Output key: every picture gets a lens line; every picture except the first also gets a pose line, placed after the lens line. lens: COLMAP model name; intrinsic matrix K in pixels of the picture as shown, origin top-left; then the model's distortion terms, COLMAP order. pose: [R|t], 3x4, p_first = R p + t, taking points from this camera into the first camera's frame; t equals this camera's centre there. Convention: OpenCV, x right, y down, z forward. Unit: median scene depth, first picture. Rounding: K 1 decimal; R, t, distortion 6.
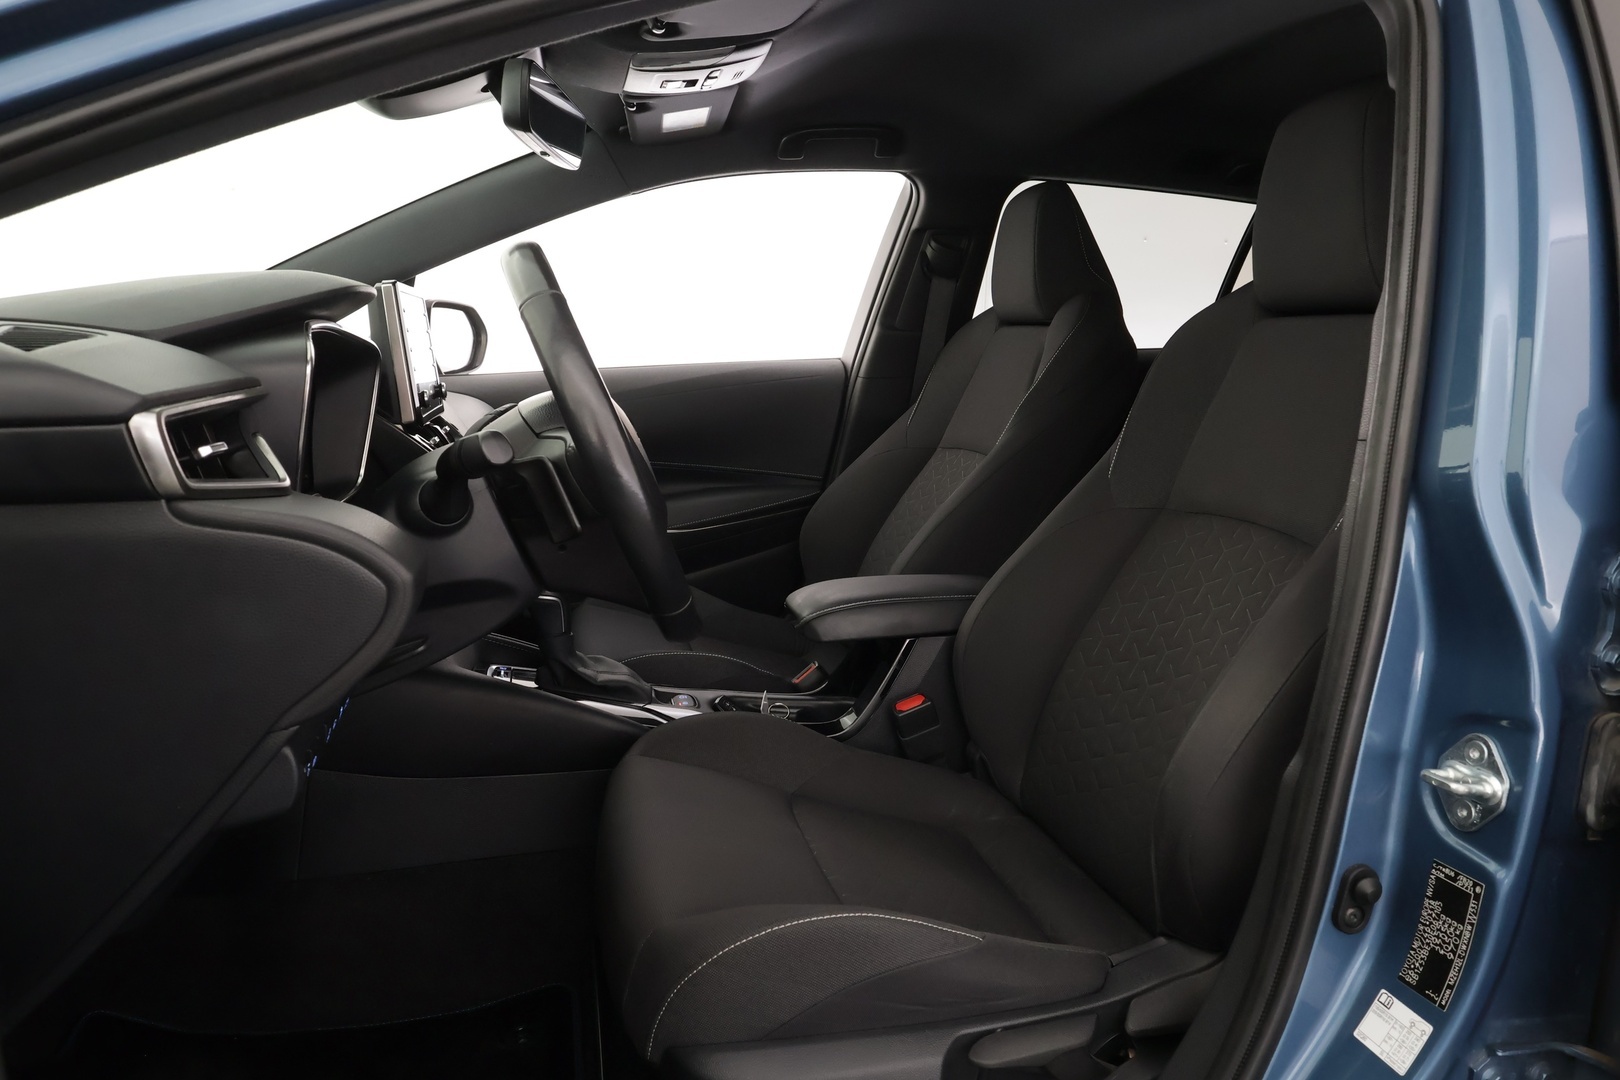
lens RADIAL K [[1130.3, 0, 810.0], [0, 1130.3, 540.0], [0, 0, 1]] dist [-0.003300, 0.001749]
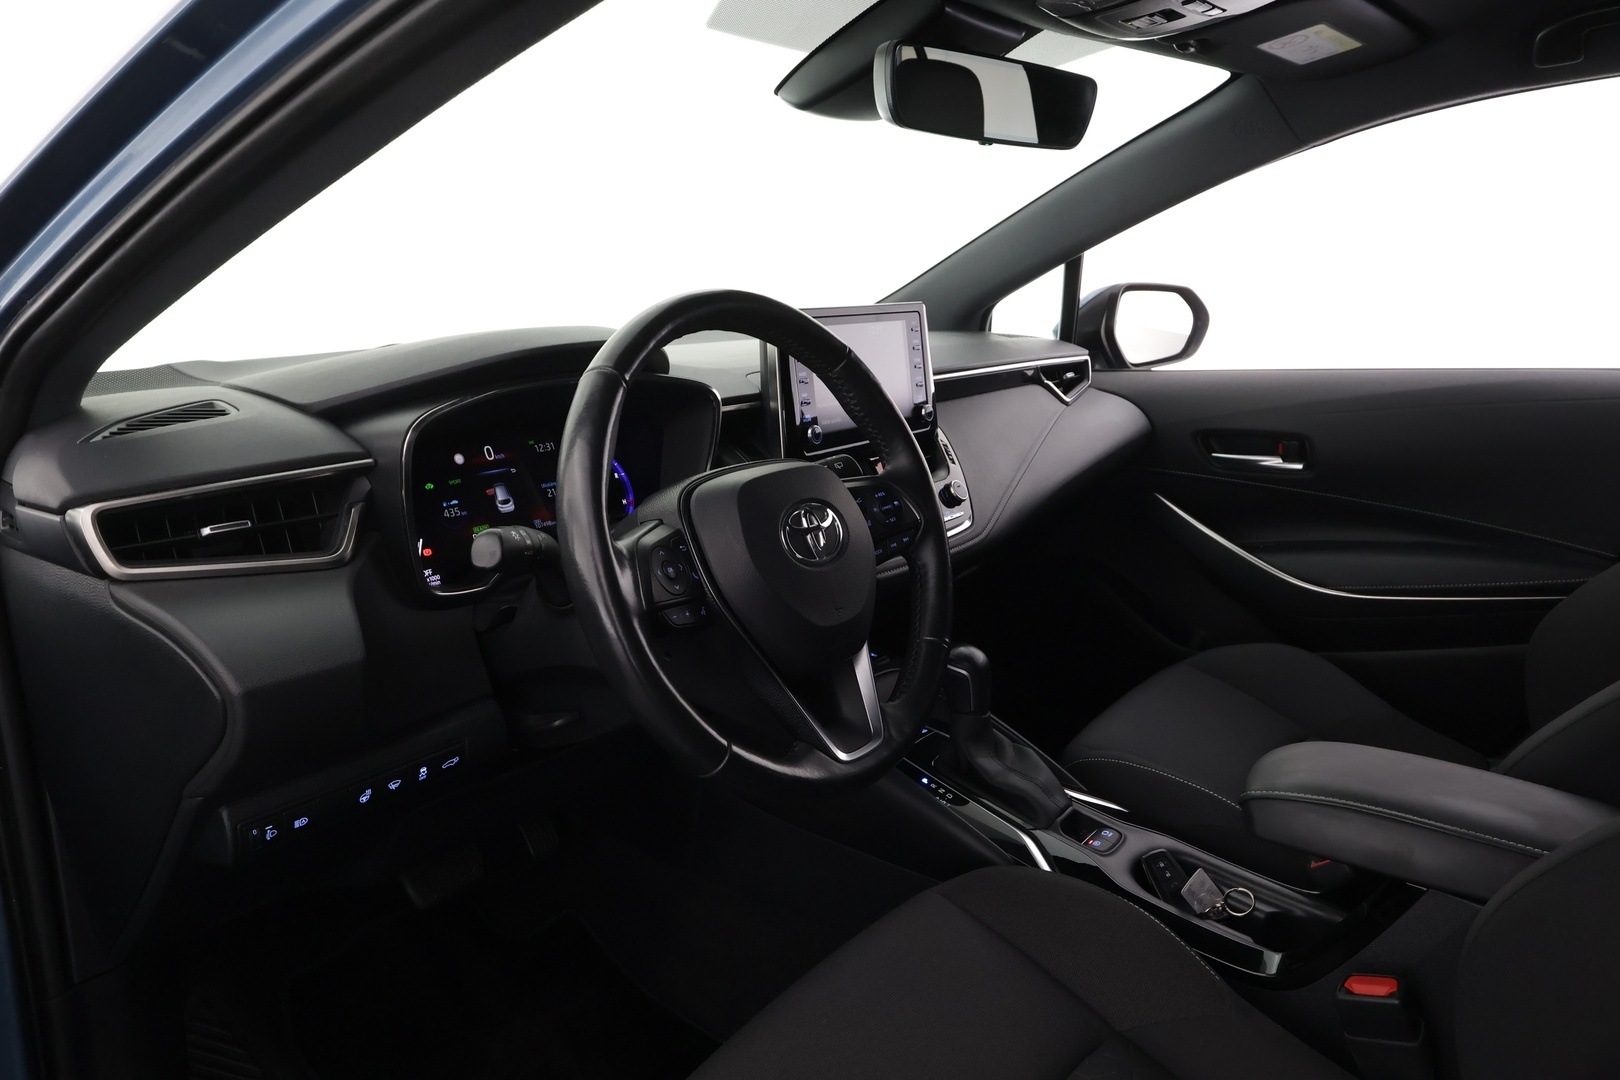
lens RADIAL K [[1130.3, 0, 810.0], [0, 1130.3, 540.0], [0, 0, 1]] dist [-0.003300, 0.001749]
pose [[0.608782, 0.168594, -0.775216, 0.598036], [-0.117422, 0.985544, 0.122124, -0.236414], [0.784600, 0.016680, 0.619778, 0.659732]]
